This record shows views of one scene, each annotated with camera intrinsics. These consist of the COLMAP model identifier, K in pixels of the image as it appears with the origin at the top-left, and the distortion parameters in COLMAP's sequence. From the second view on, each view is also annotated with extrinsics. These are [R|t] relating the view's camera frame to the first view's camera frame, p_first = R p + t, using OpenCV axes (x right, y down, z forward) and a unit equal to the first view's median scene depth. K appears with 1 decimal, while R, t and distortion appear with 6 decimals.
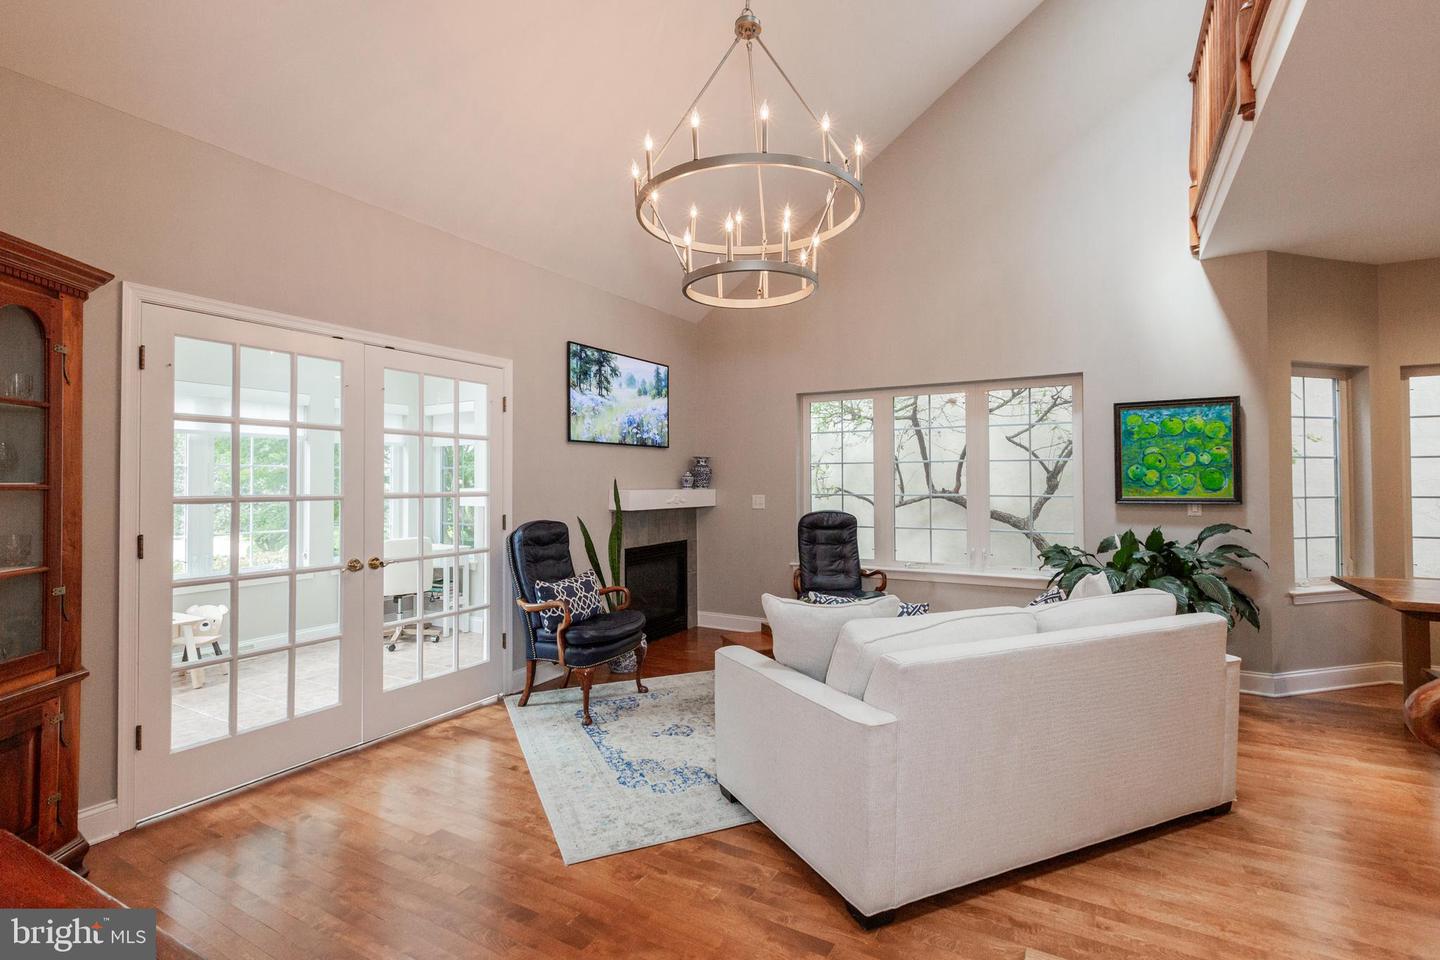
lens RADIAL K [[679.3, 0, 721.8], [0, 679.3, 470.3], [0, 0, 1]] dist [0.003767, 0.001025]
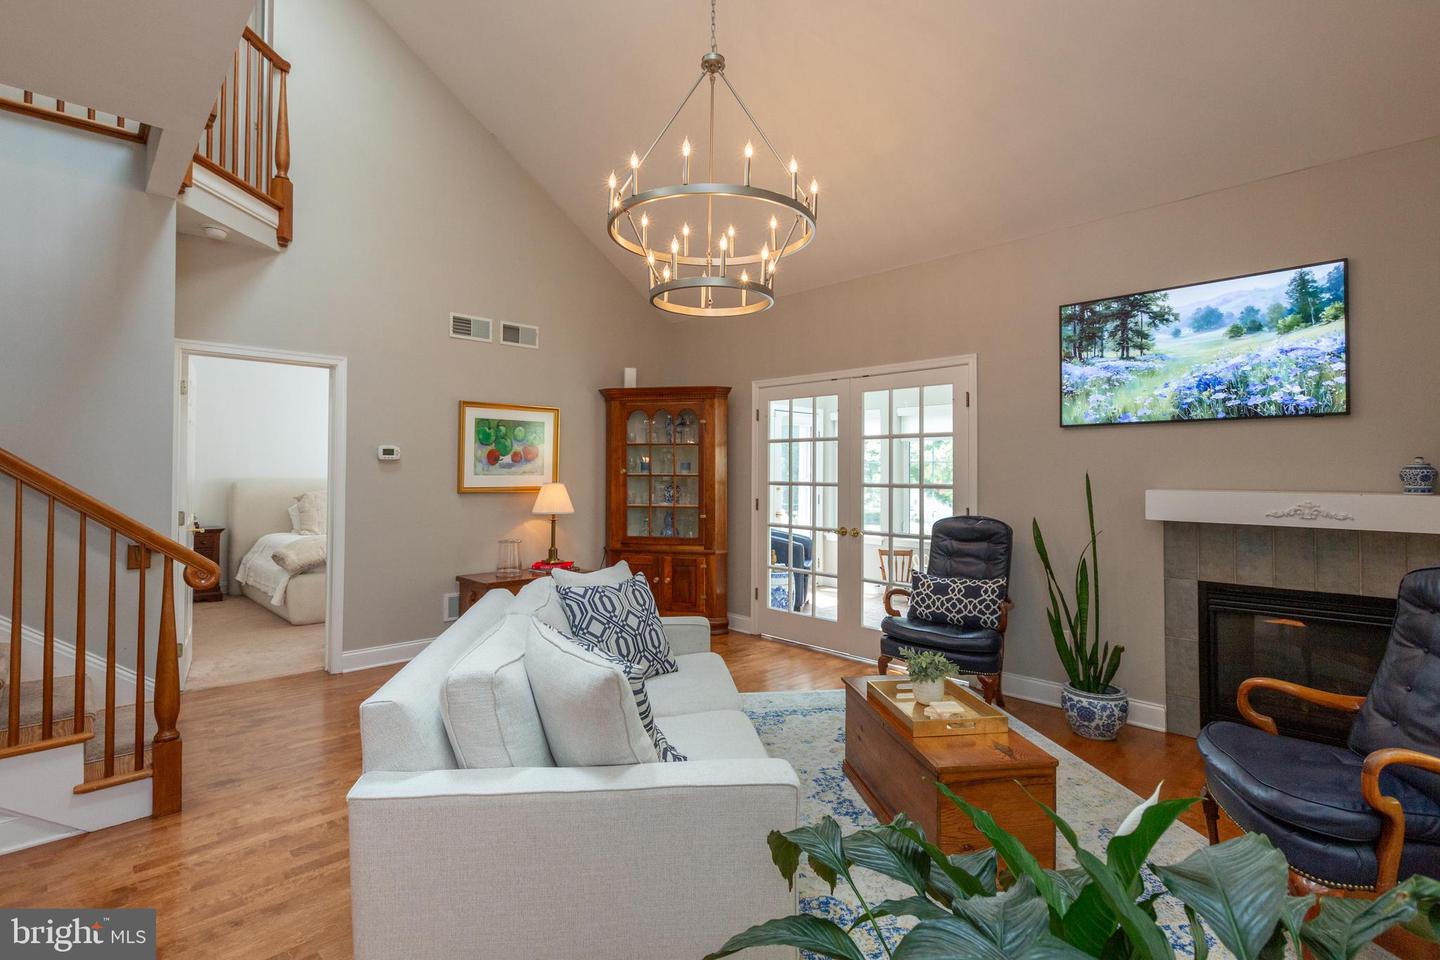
lens RADIAL K [[688.5, 0, 711.6], [0, 688.5, 462.3], [0, 0, 1]] dist [-0.003215, -0.000161]
pose [[-0.288759, -0.009566, -0.957354, 0.681576], [0.014255, 0.999796, -0.014290, 0.005778], [0.957296, -0.017773, -0.288564, 0.814207]]
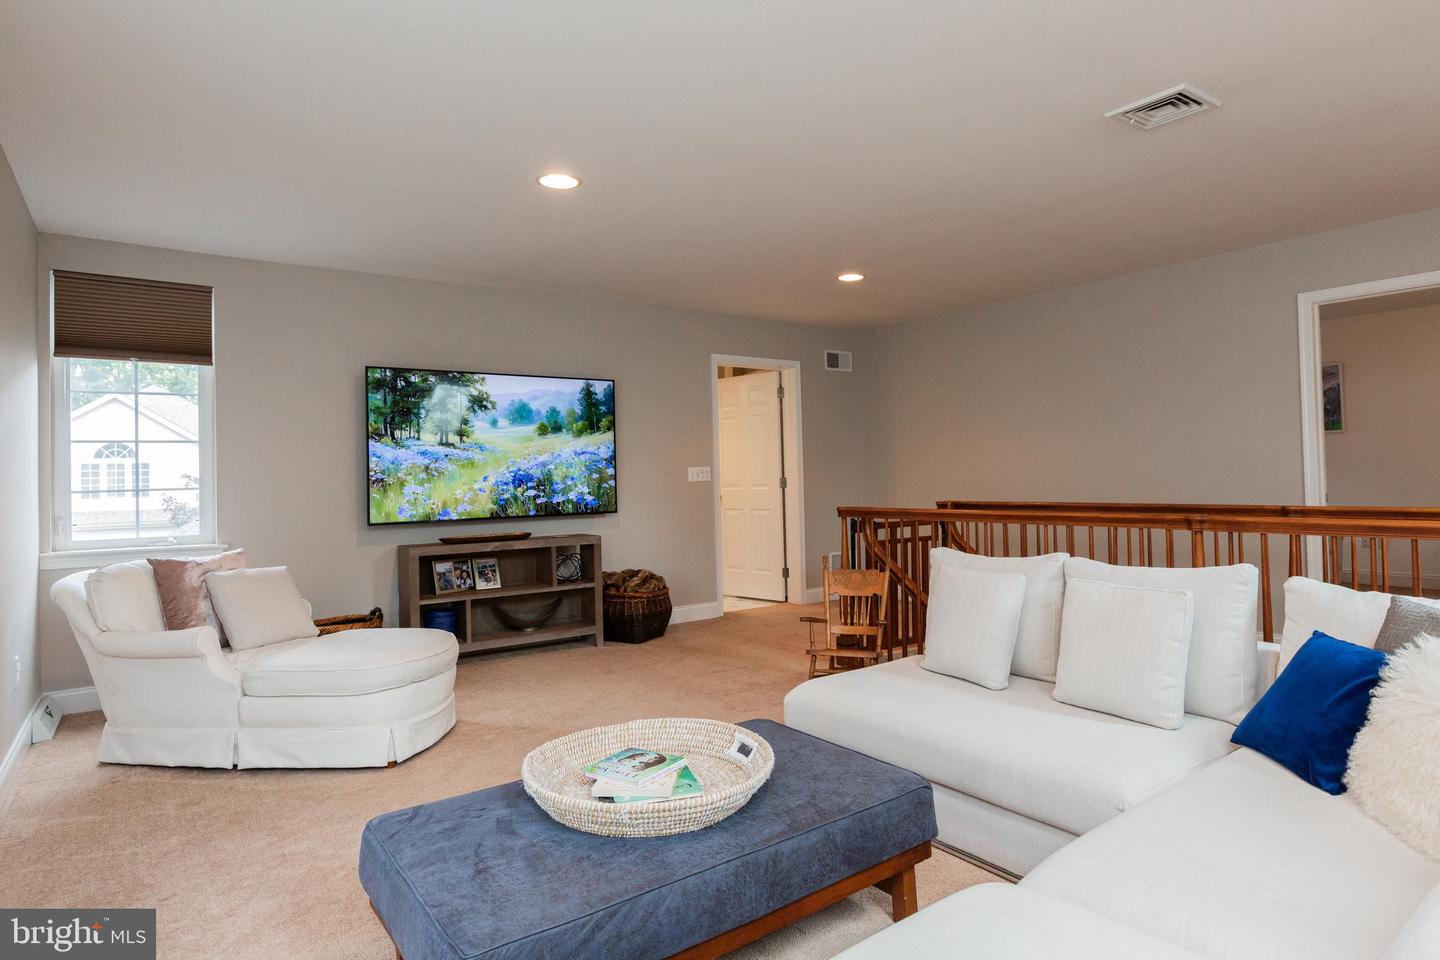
lens RADIAL K [[796.5, 0, 713.4], [0, 796.5, 456.0], [0, 0, 1]] dist [0.008528, -0.000047]
pose [[0.907604, -0.024362, -0.419121, 0.362038], [0.023770, 0.999695, -0.006635, -0.092297], [0.419155, -0.003940, 0.907906, 0.458495]]
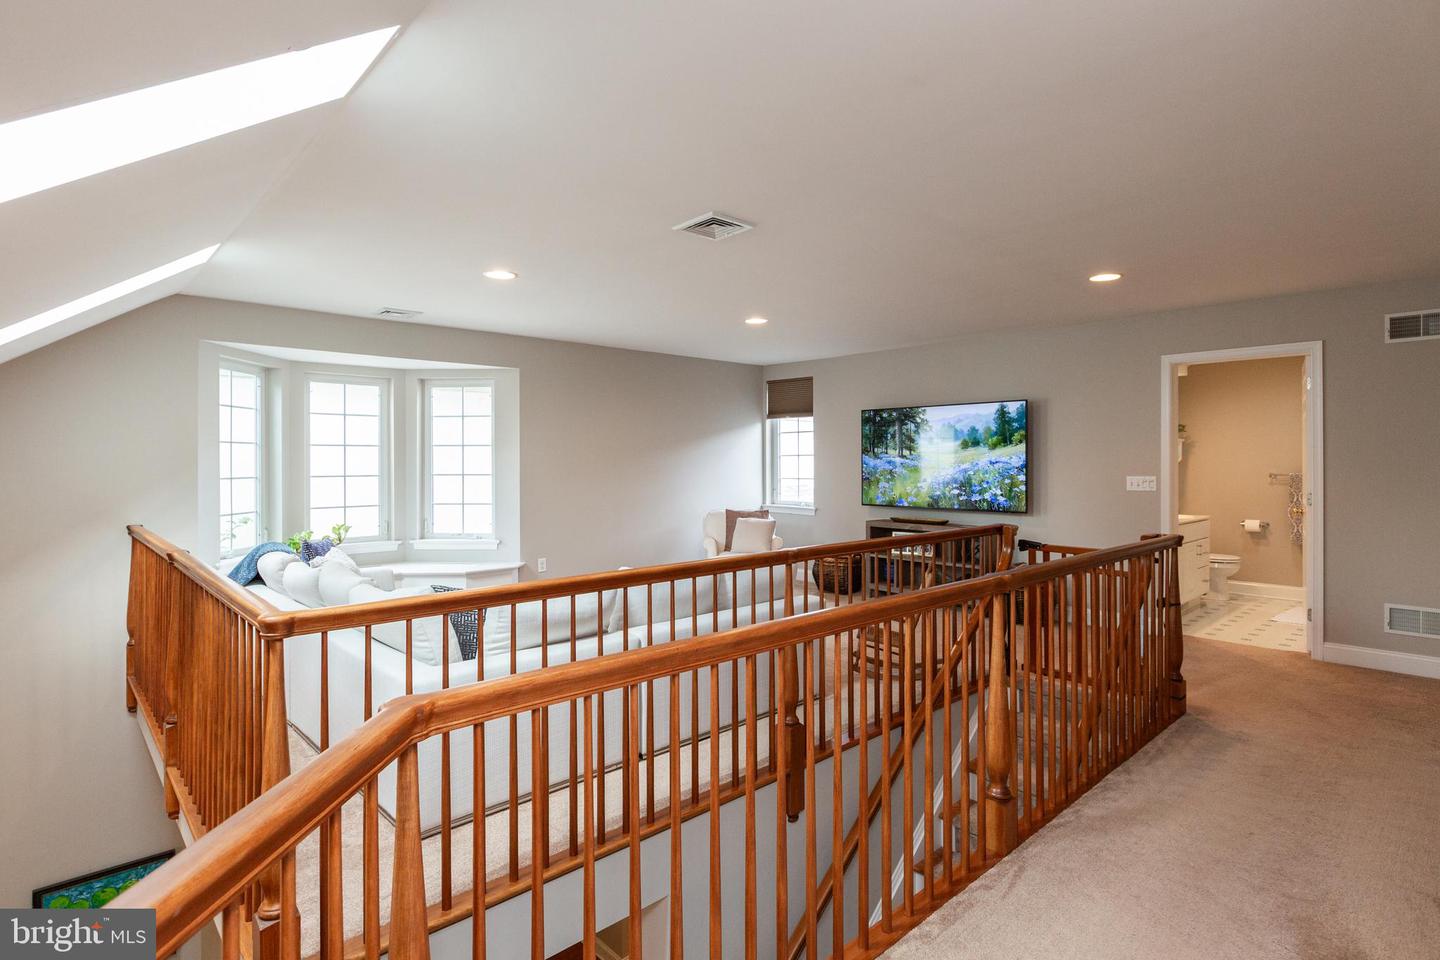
lens RADIAL K [[748.1, 0, 694.1], [0, 748.1, 465.8], [0, 0, 1]] dist [-0.005421, 0.000280]
pose [[-0.327884, 0.013649, -0.944619, 0.931058], [0.020510, 0.999763, 0.007326, -0.114731], [0.944495, -0.016972, -0.328086, 1.108857]]
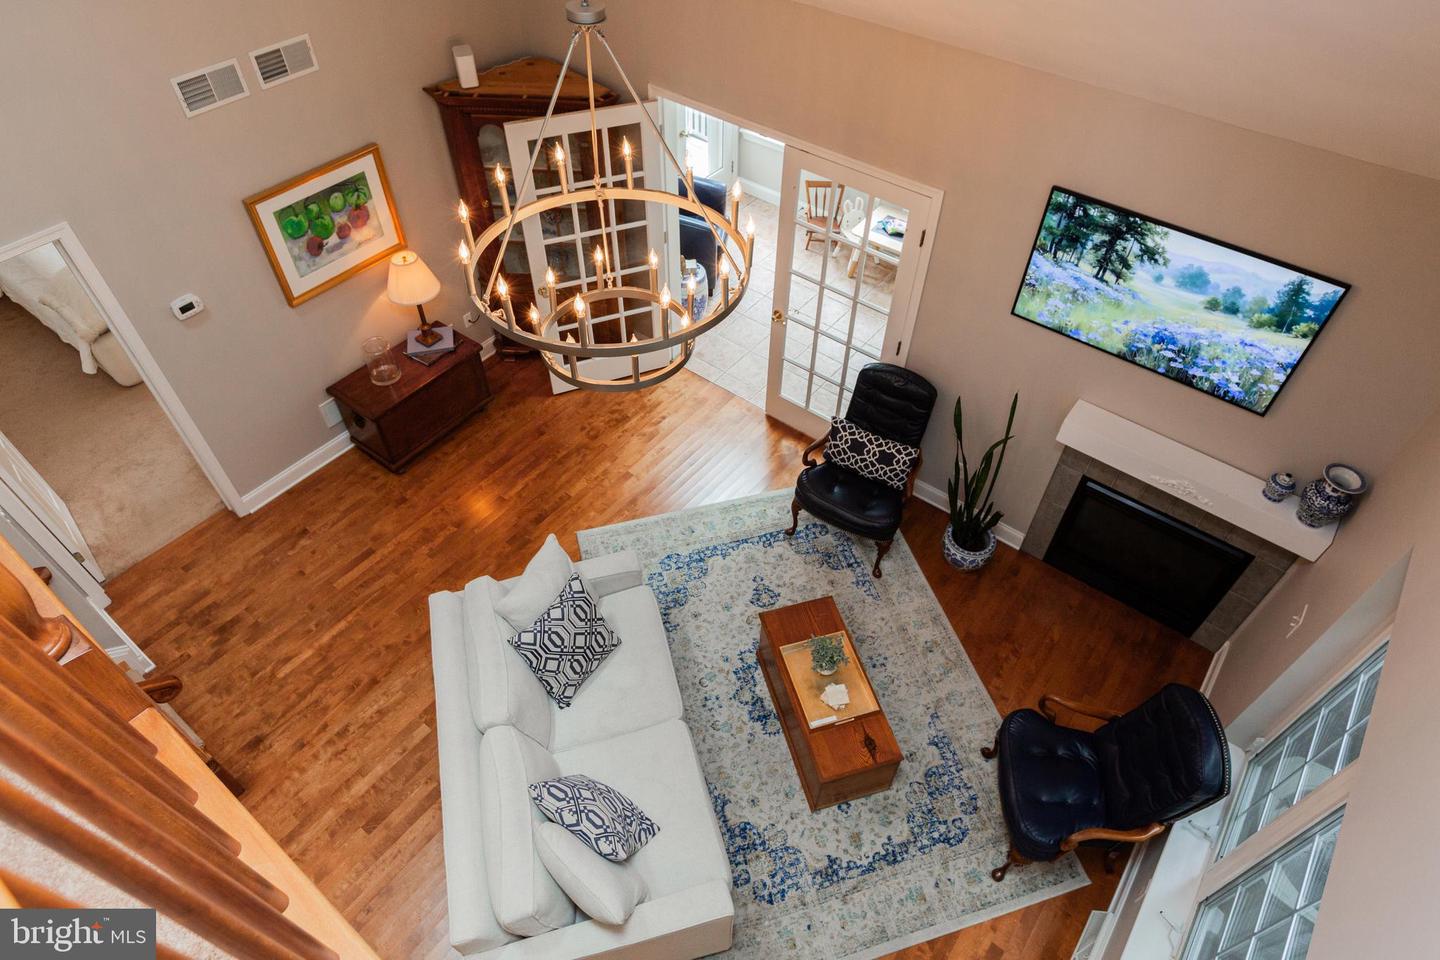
lens RADIAL K [[836.3, 0, 724.1], [0, 836.3, 472.7], [0, 0, 1]] dist [-0.000114, -0.001981]
pose [[-0.138558, 0.736888, -0.661663, 0.531396], [0.004563, 0.668575, 0.743631, -0.587185], [0.990344, 0.100017, -0.095999, 0.776870]]
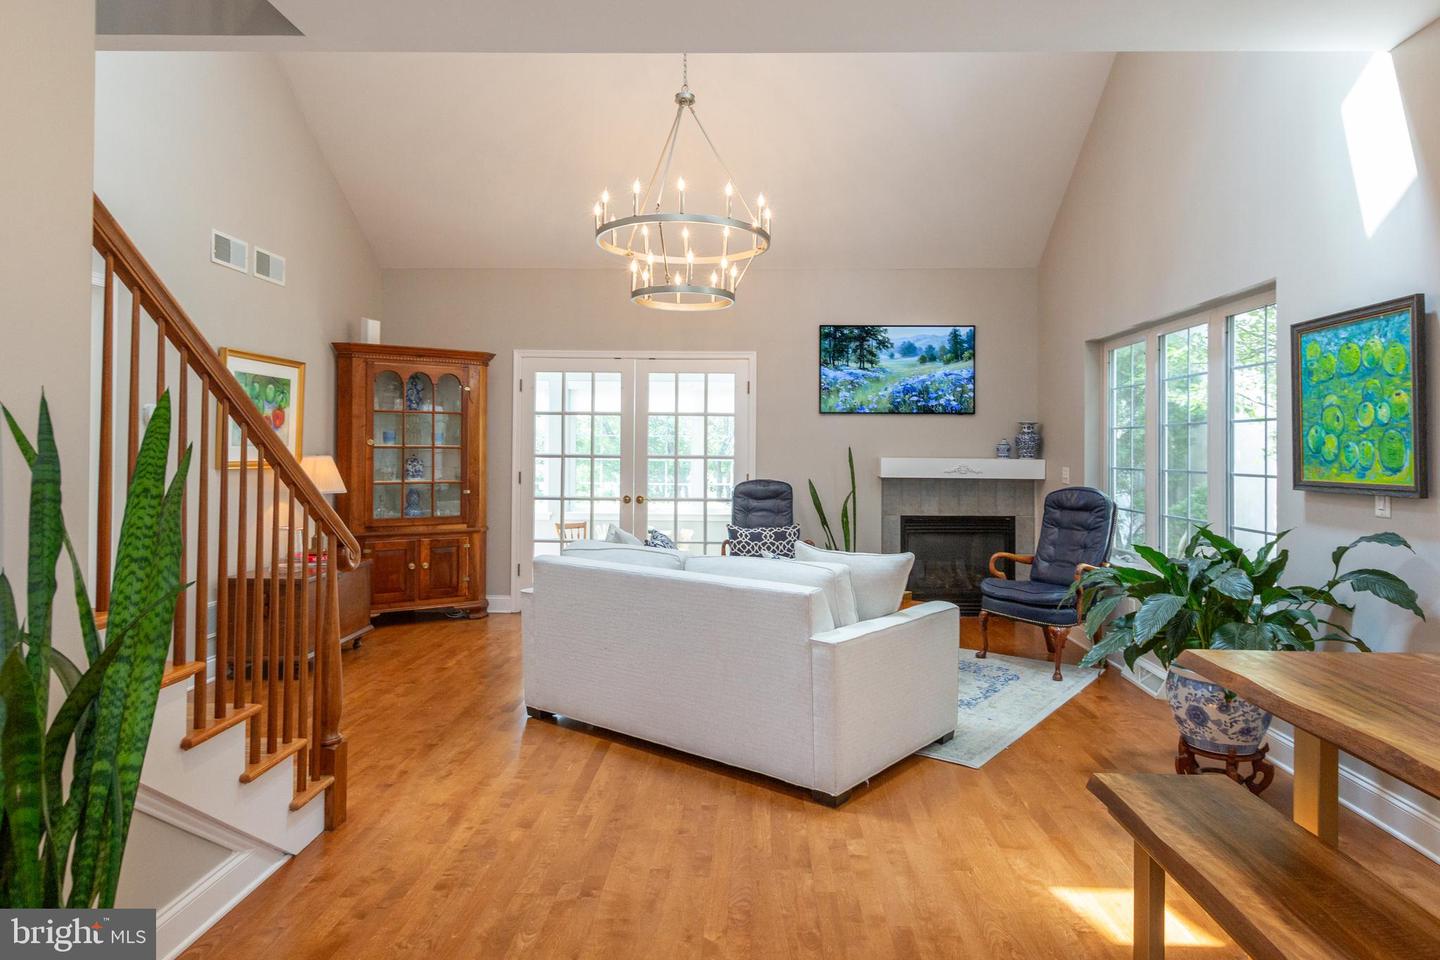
lens RADIAL K [[859.2, 0, 746.0], [0, 859.2, 445.6], [0, 0, 1]] dist [0.010136, 0.002084]
pose [[0.483448, 0.003062, -0.875368, 0.956273], [0.005112, 0.999967, 0.006321, 0.001729], [0.875358, -0.007531, 0.483416, 0.188587]]
